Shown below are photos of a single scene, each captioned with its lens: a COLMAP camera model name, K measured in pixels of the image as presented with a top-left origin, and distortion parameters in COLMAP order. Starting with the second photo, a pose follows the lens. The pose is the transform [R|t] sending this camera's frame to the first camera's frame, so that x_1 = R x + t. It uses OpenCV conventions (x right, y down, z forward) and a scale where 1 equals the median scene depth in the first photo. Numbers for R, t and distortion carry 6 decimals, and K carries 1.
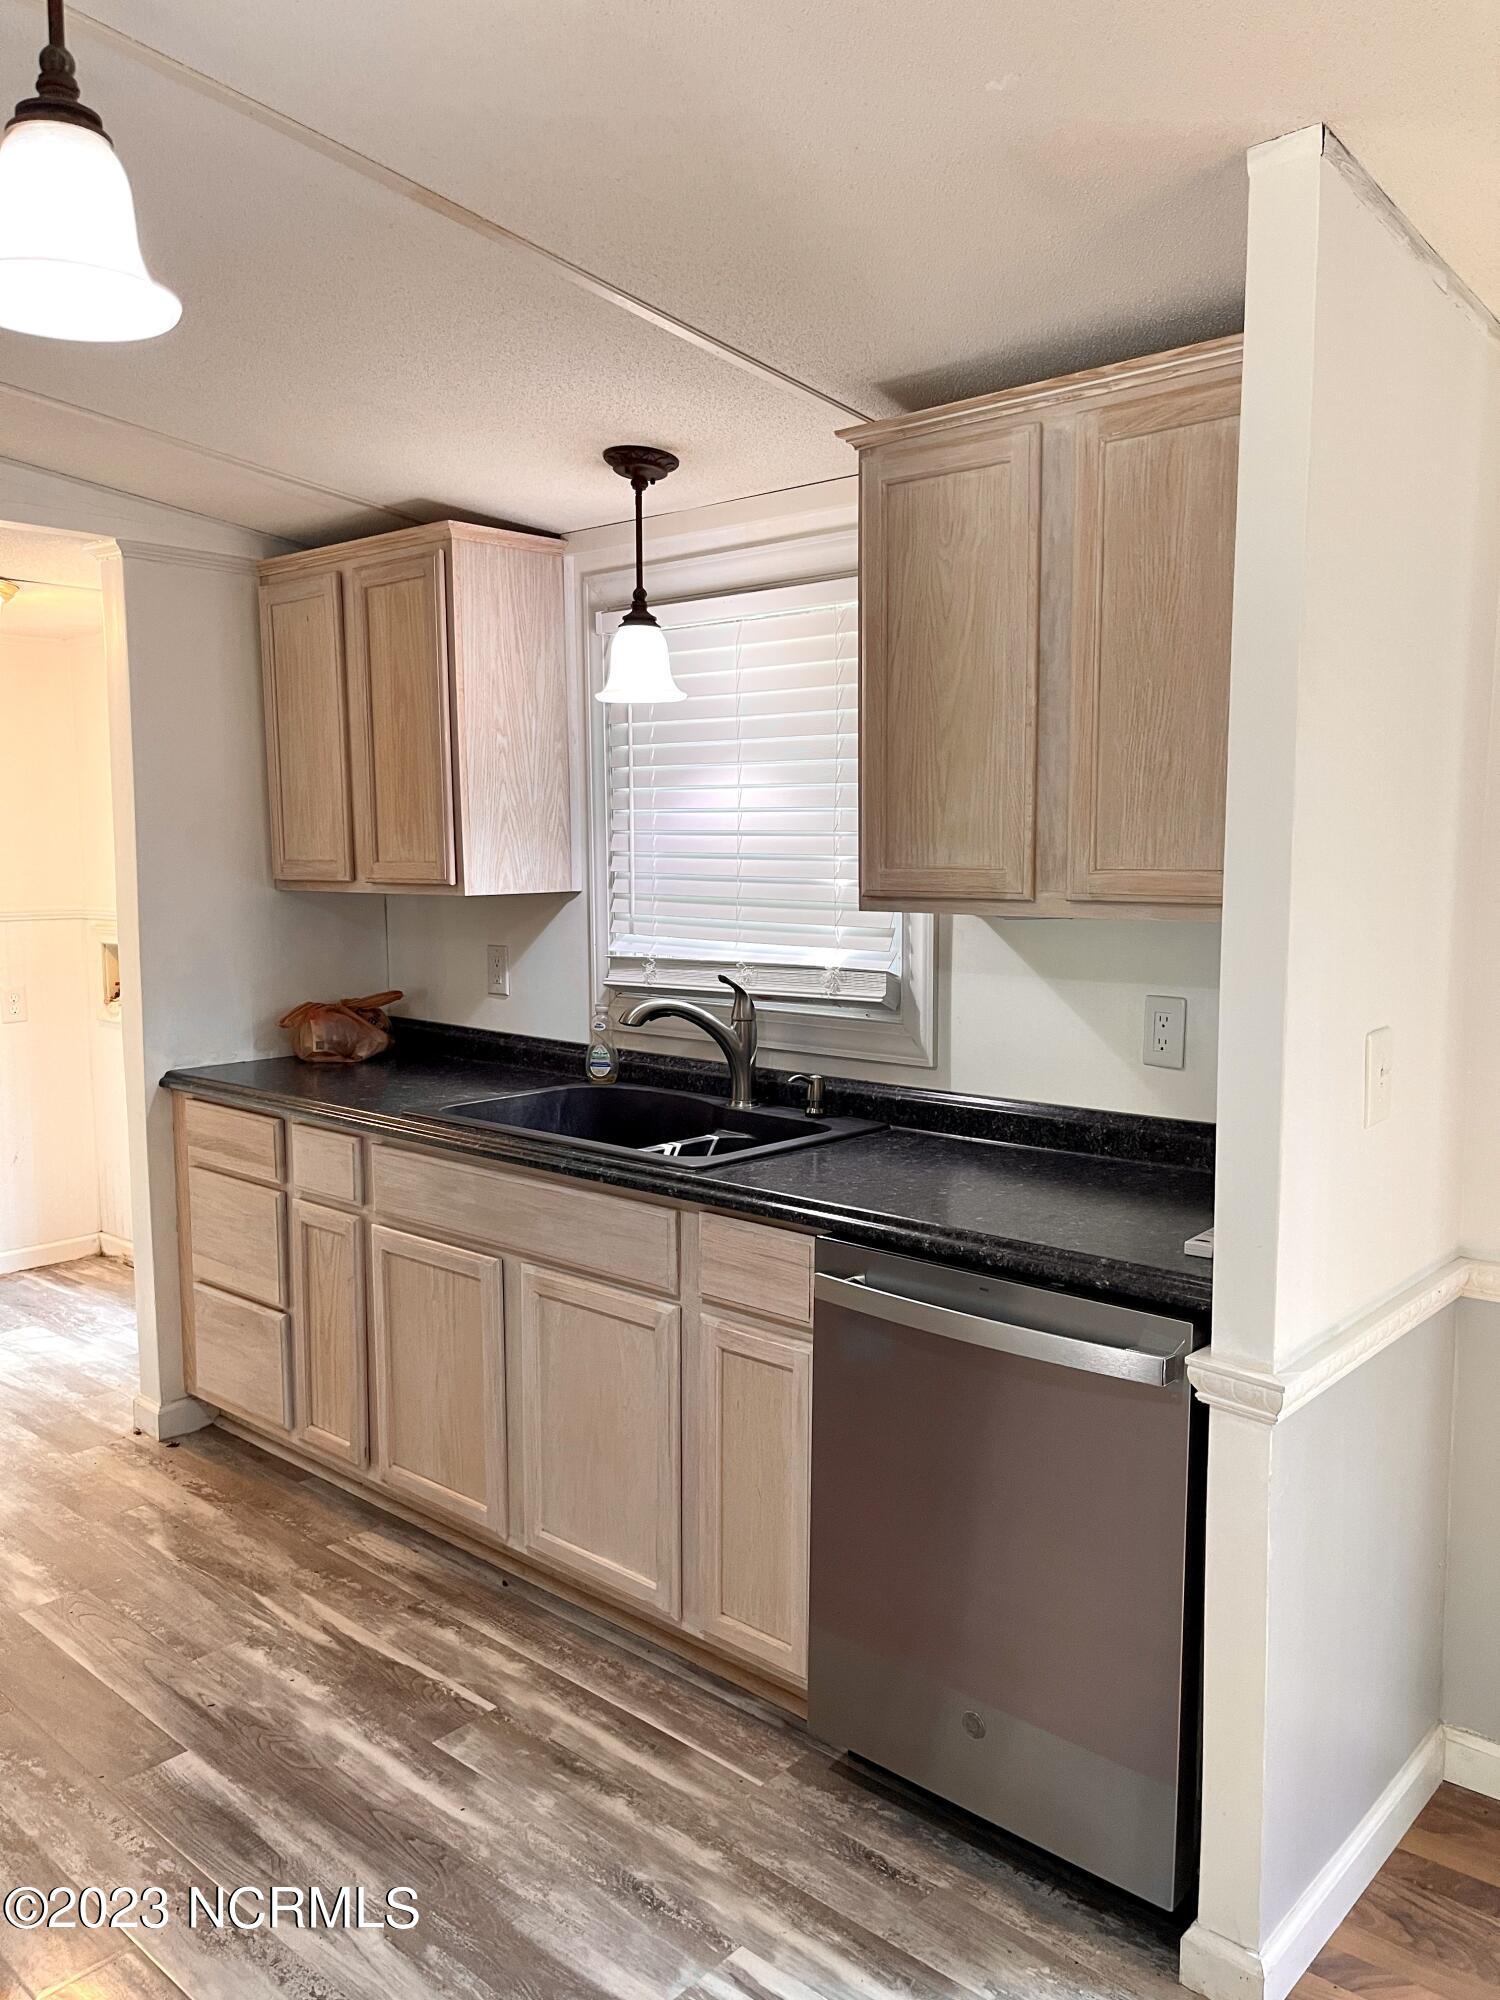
lens RADIAL K [[1508.6, 0, 760.9], [0, 1508.6, 1010.2], [0, 0, 1]] dist [0.073920, -0.102279]
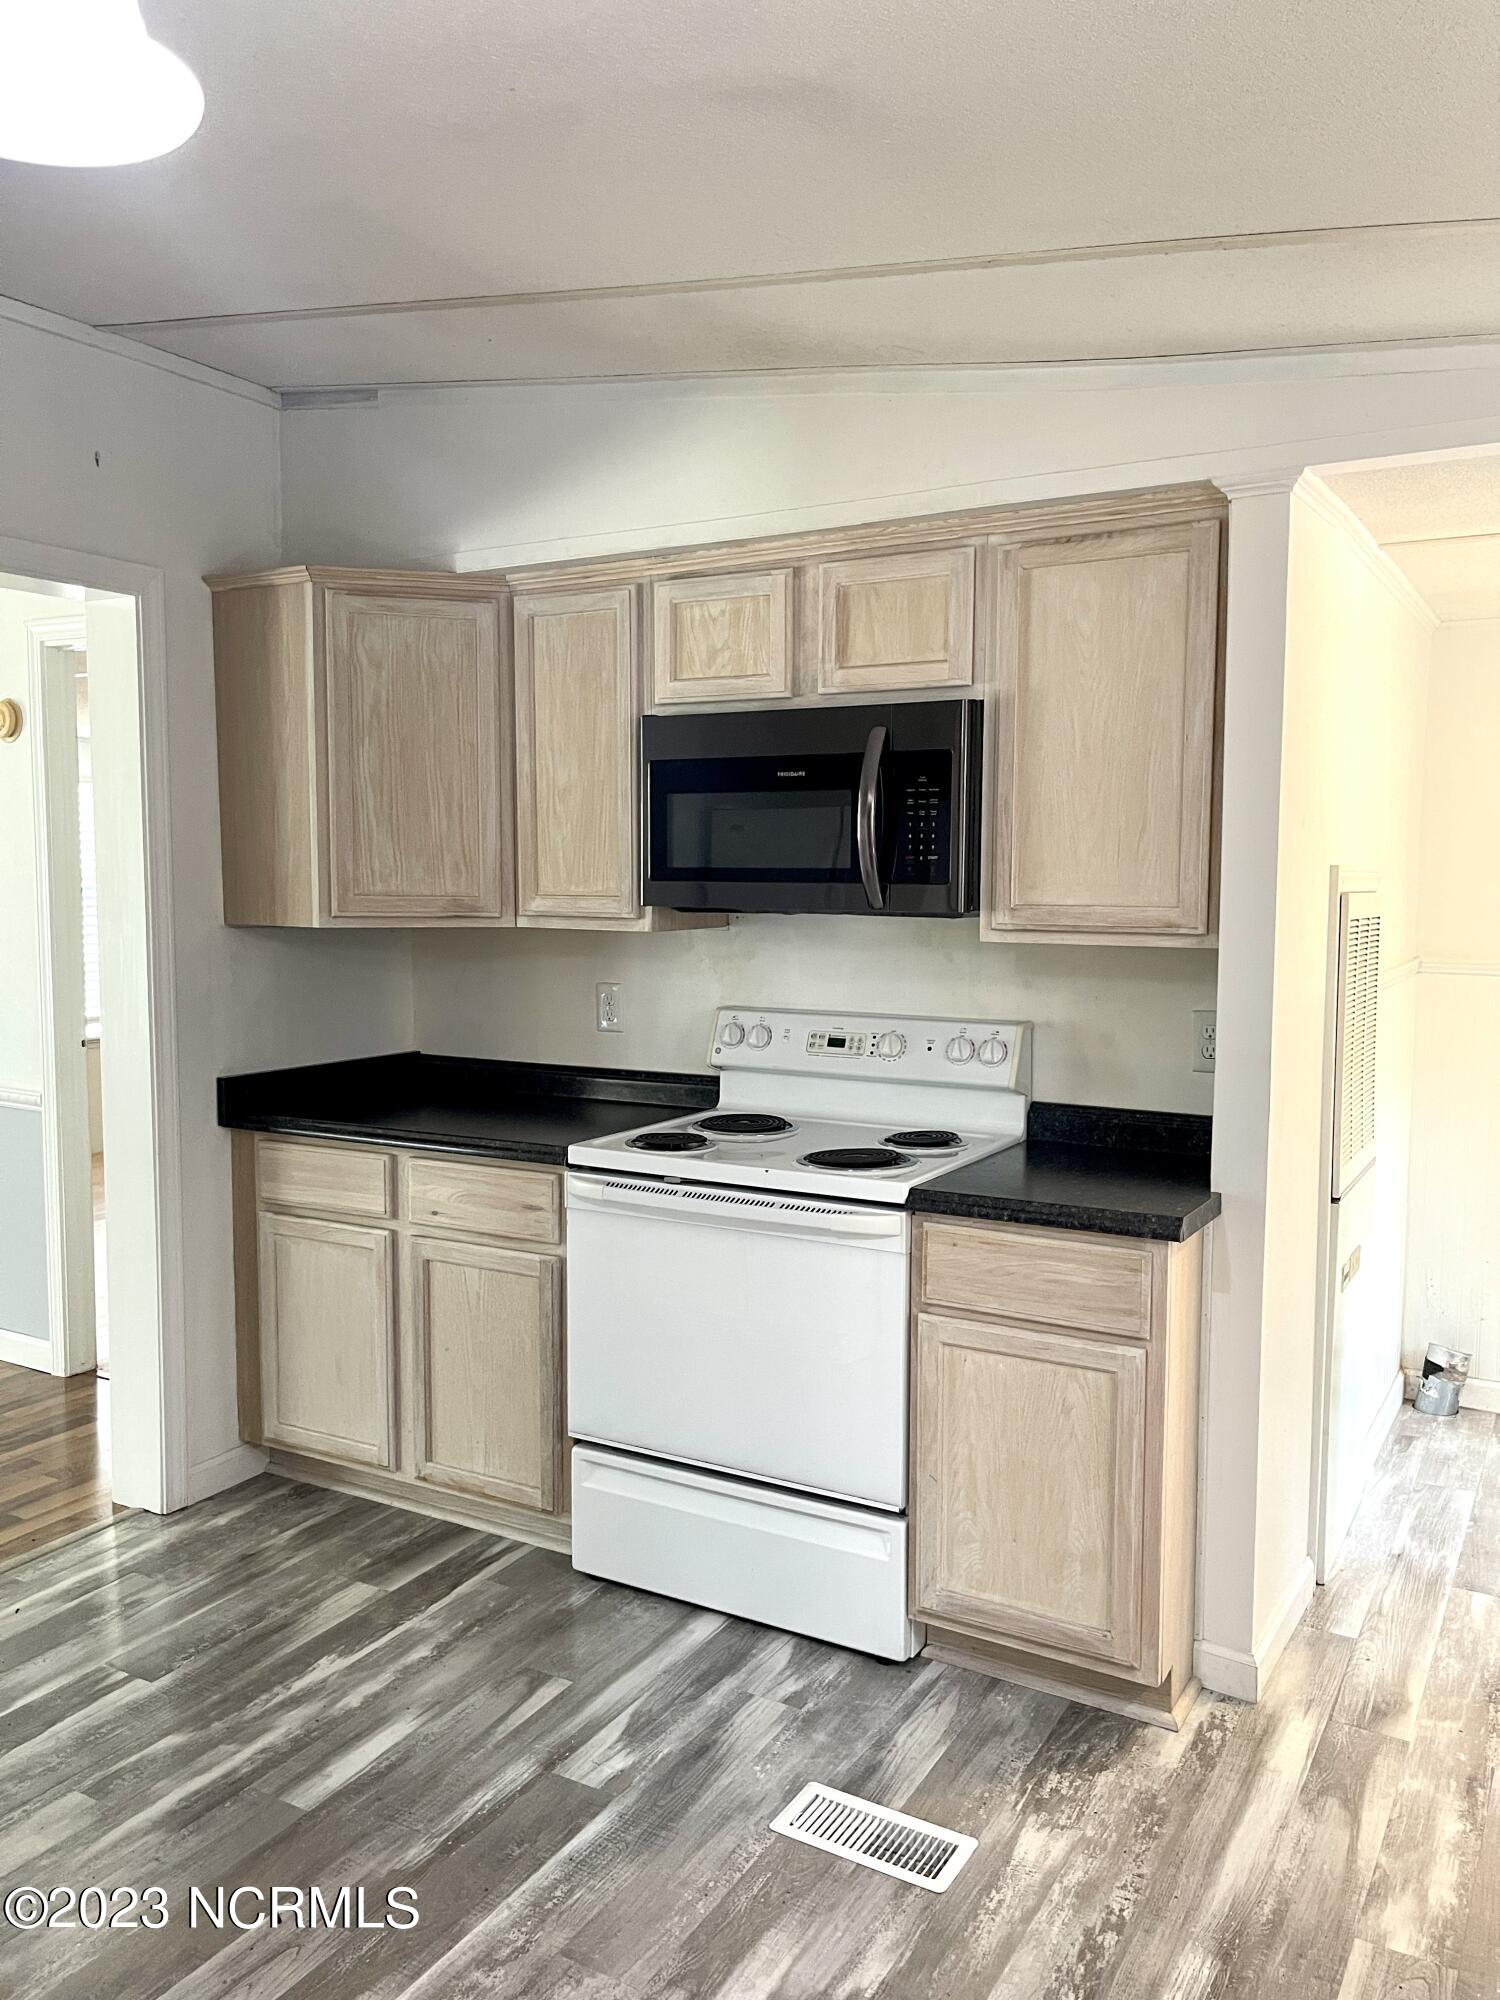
lens RADIAL K [[1508.6, 0, 760.9], [0, 1508.6, 1010.2], [0, 0, 1]] dist [0.073920, -0.102279]
pose [[0.206751, 0.100070, -0.973263, 0.122855], [-0.115719, 0.990275, 0.077237, -0.069923], [0.971526, 0.096656, 0.216320, 0.531773]]
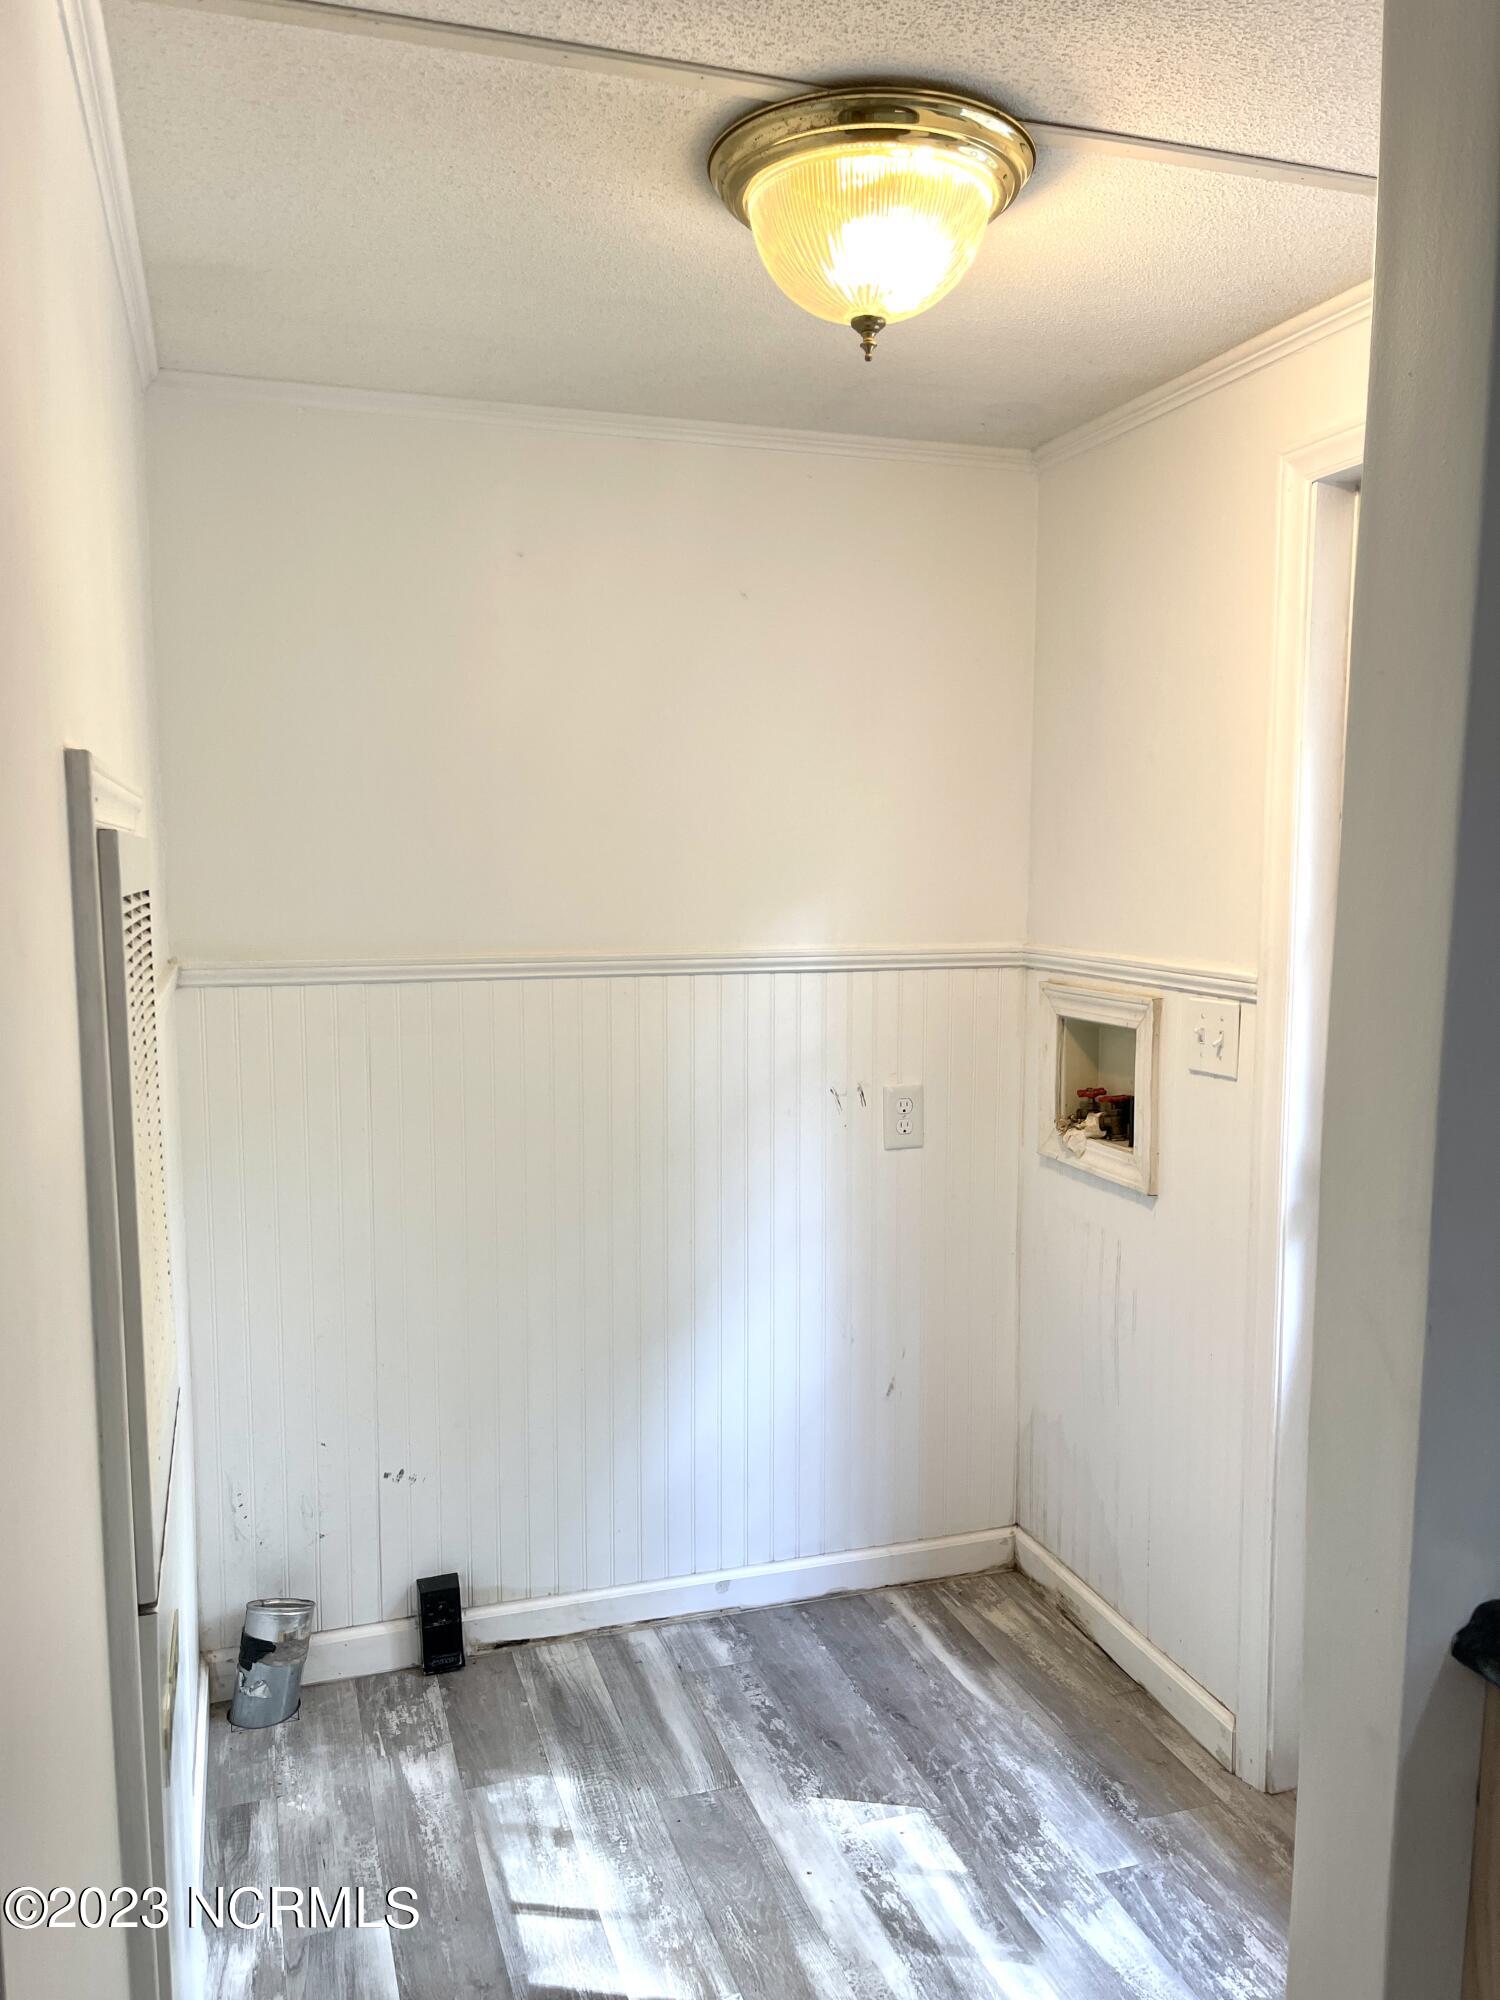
lens RADIAL K [[1516.6, 0, 760.2], [0, 1516.6, 1010.4], [0, 0, 1]] dist [0.030303, -0.011820]
pose [[0.872191, 0.065413, -0.484773, -0.486507], [-0.065030, 0.997728, 0.017629, -0.086478], [0.484824, 0.016149, 0.874463, 0.880891]]
